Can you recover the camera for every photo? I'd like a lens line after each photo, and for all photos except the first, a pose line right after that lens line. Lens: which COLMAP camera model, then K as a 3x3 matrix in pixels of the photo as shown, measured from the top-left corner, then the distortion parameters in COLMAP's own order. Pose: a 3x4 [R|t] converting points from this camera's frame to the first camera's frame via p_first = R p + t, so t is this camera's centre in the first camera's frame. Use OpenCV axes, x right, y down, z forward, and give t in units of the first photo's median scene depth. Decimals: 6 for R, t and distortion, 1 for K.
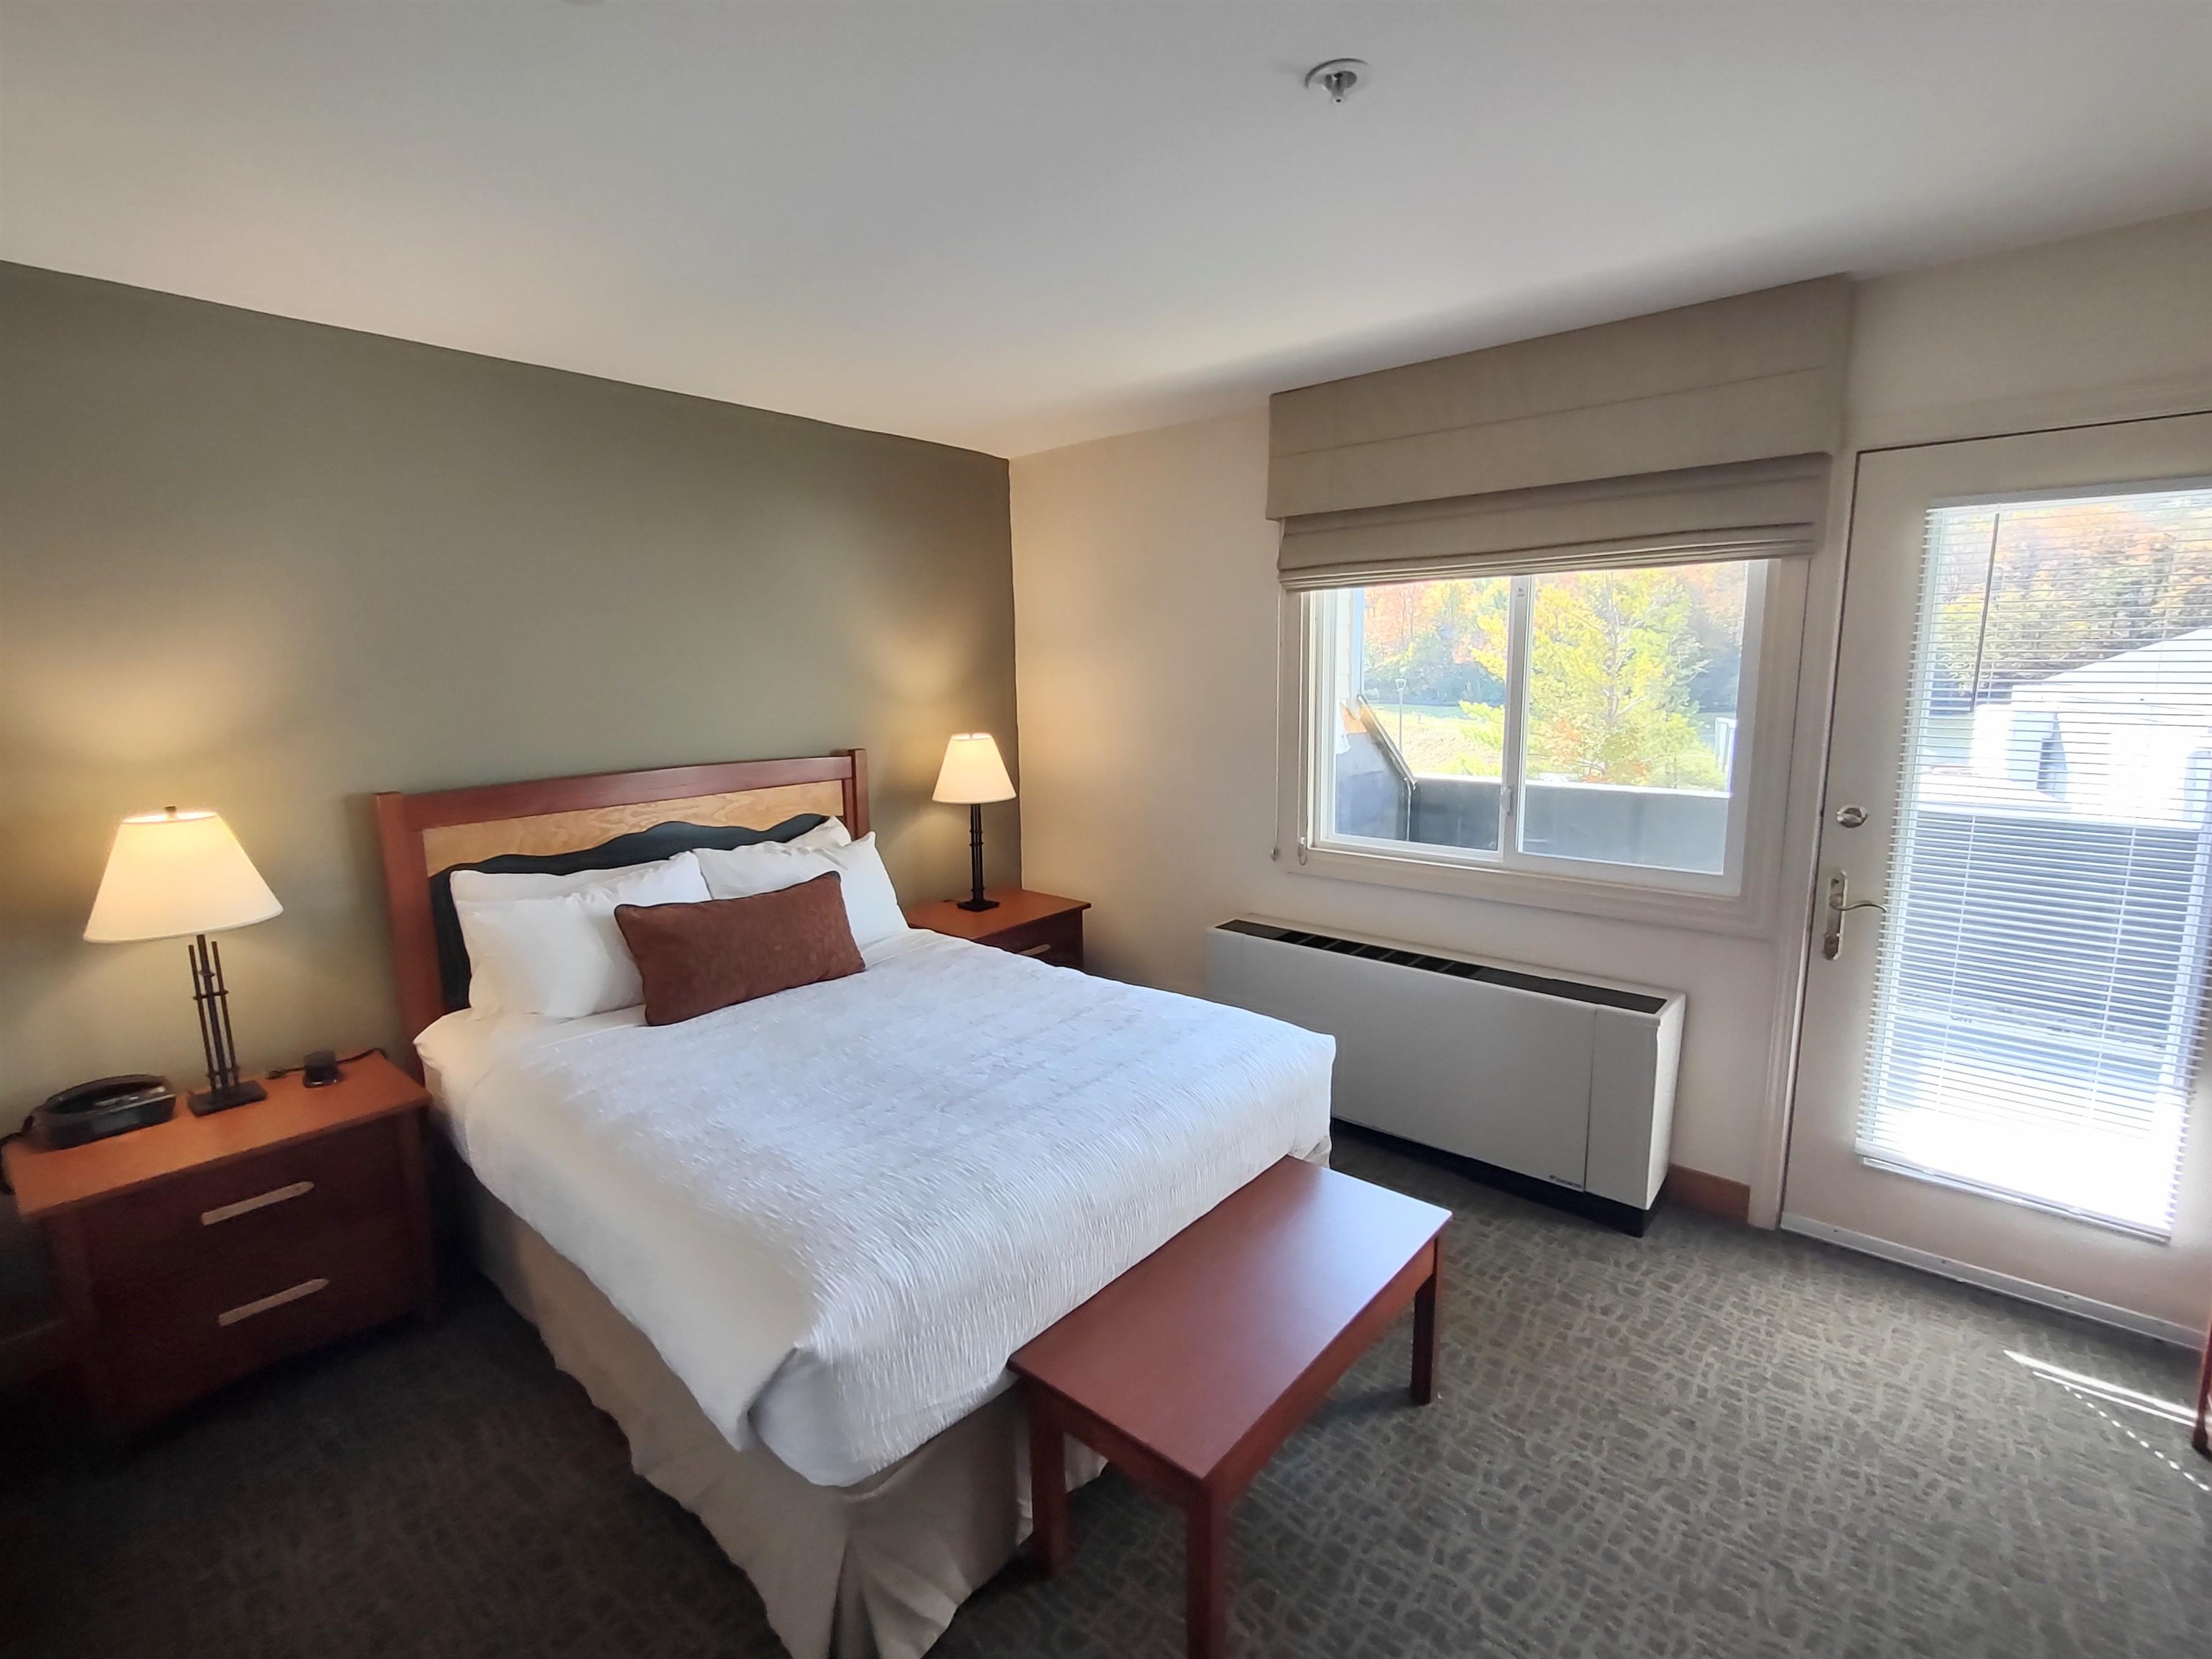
lens RADIAL K [[988.0, 0, 1144.5], [0, 988.0, 818.6], [0, 0, 1]] dist [0.003006, 0.000167]
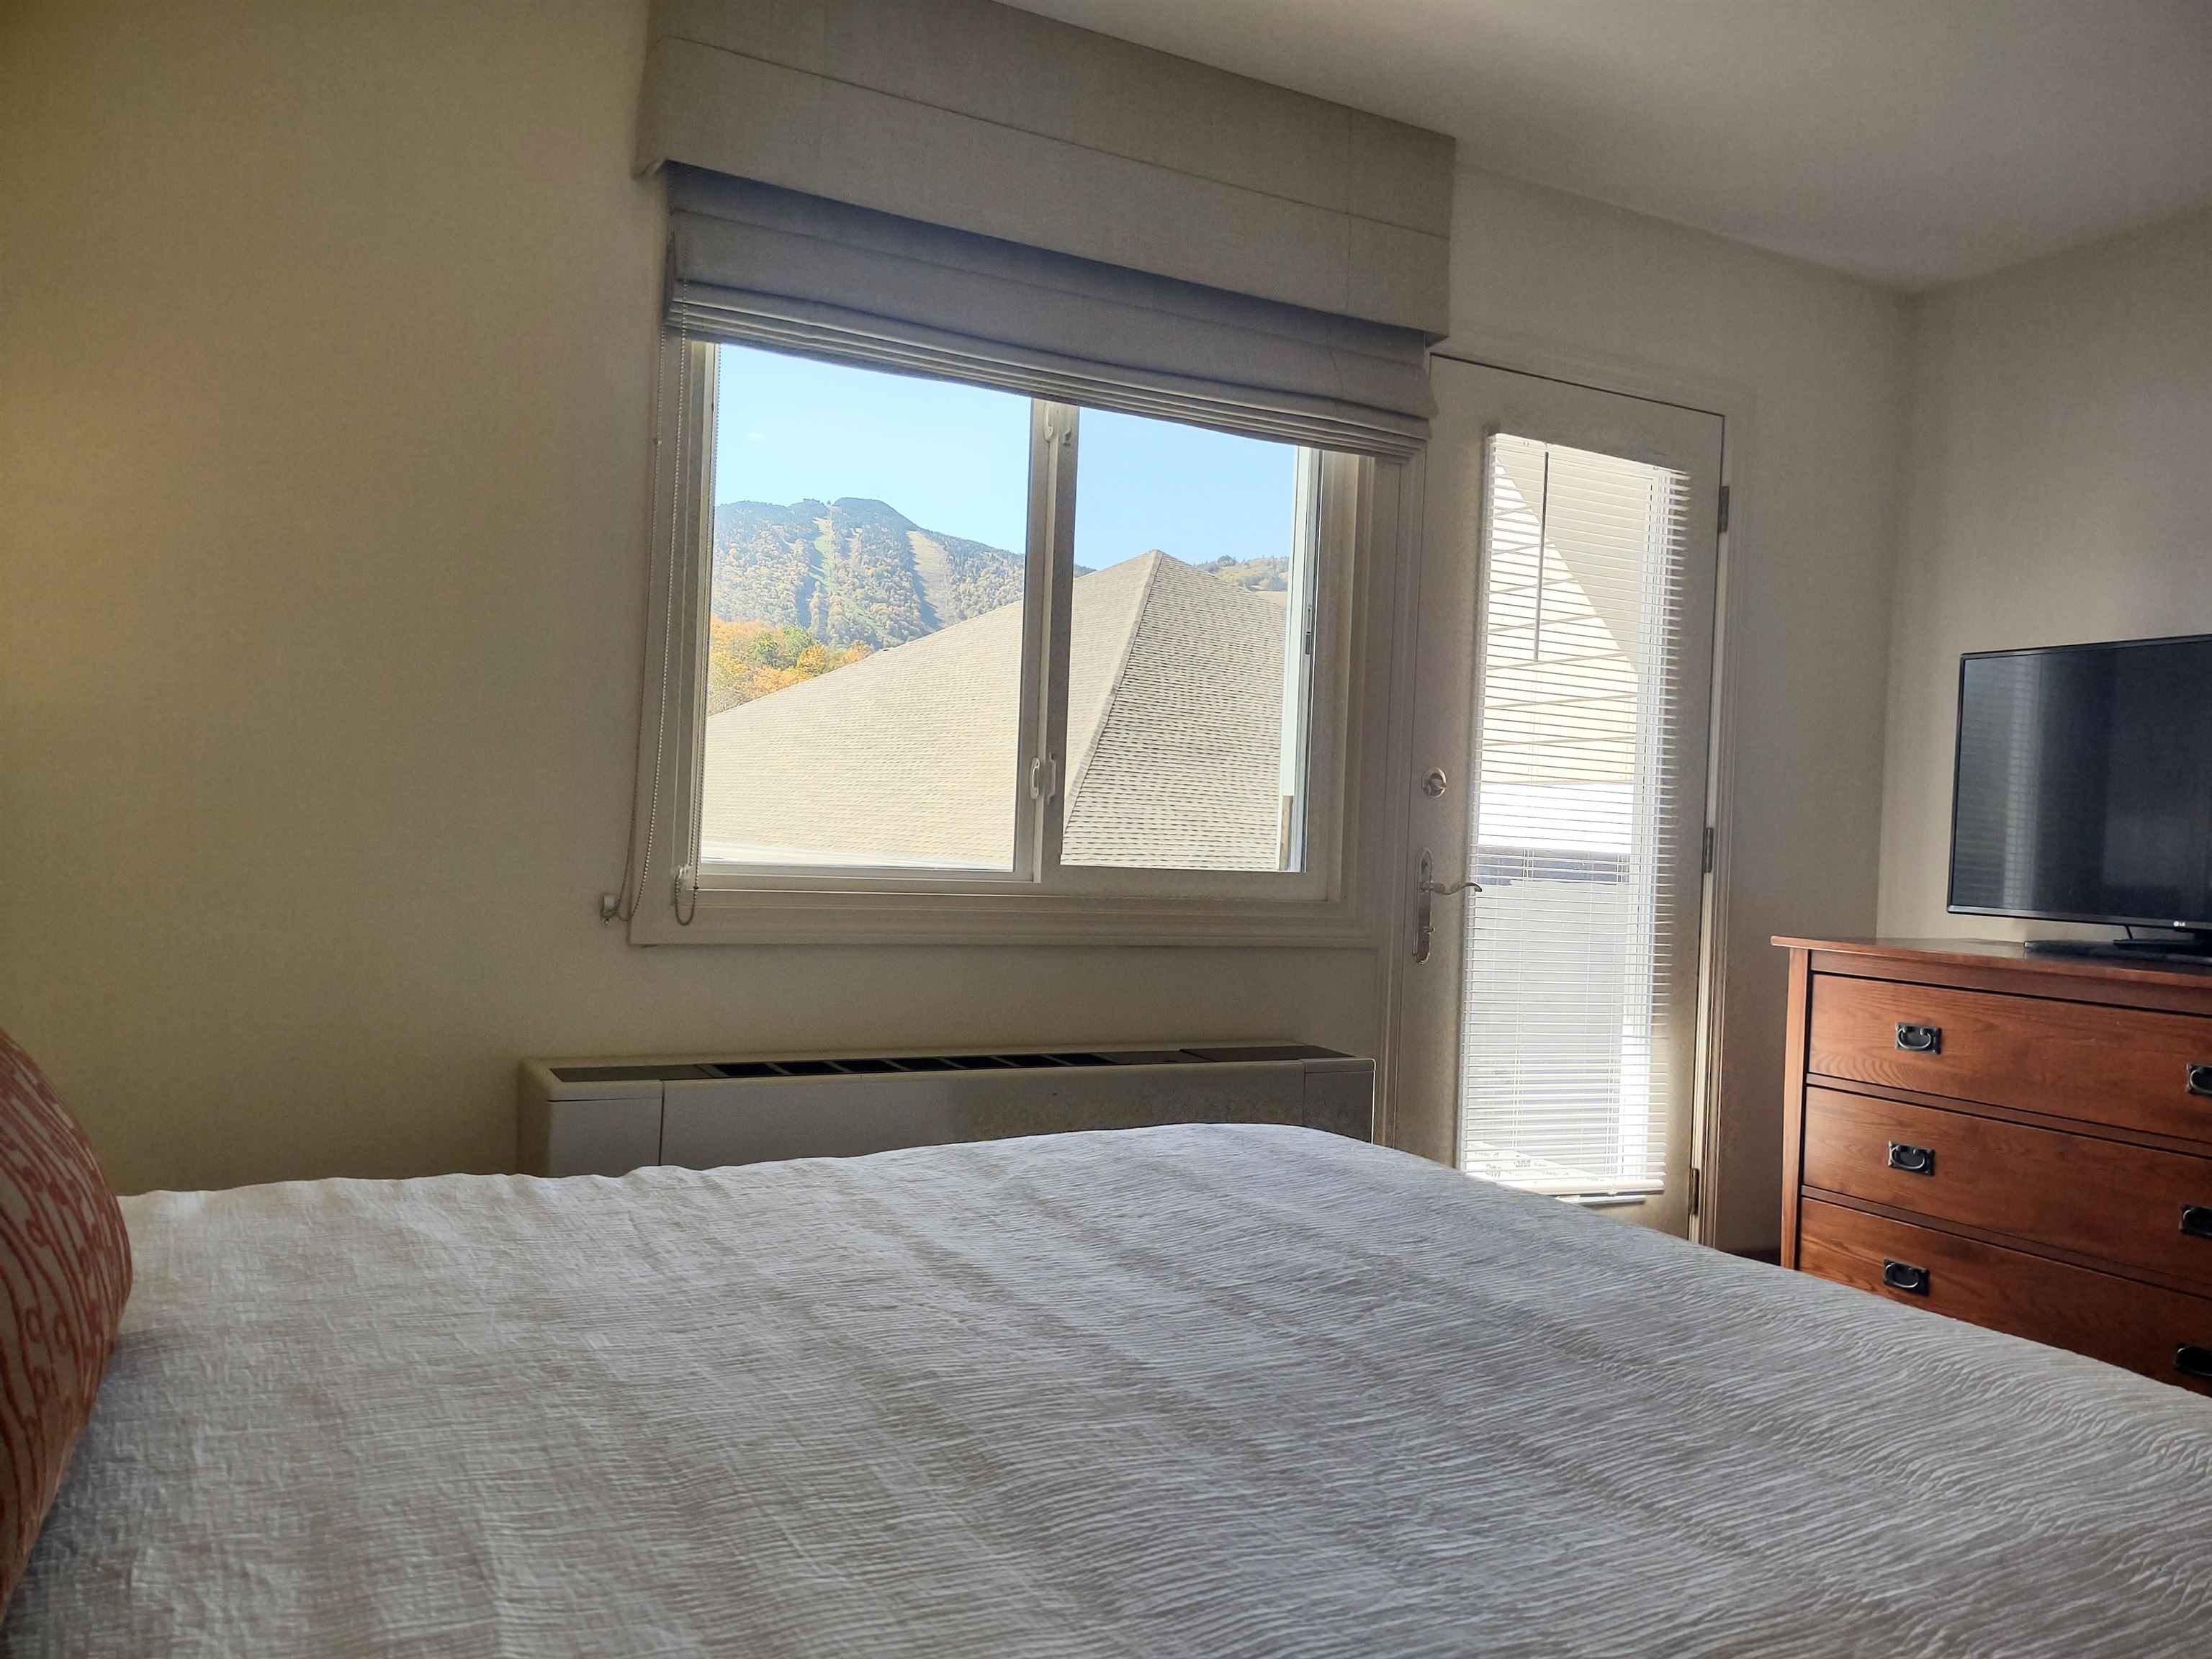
lens RADIAL K [[1644.4, 0, 1113.8], [0, 1644.4, 812.7], [0, 0, 1]] dist [0.047392, -0.058182]
pose [[0.364860, 0.042272, 0.930102, -0.598135], [0.106486, 0.990519, -0.086790, 0.103868], [-0.924953, 0.130709, 0.356899, 0.692177]]
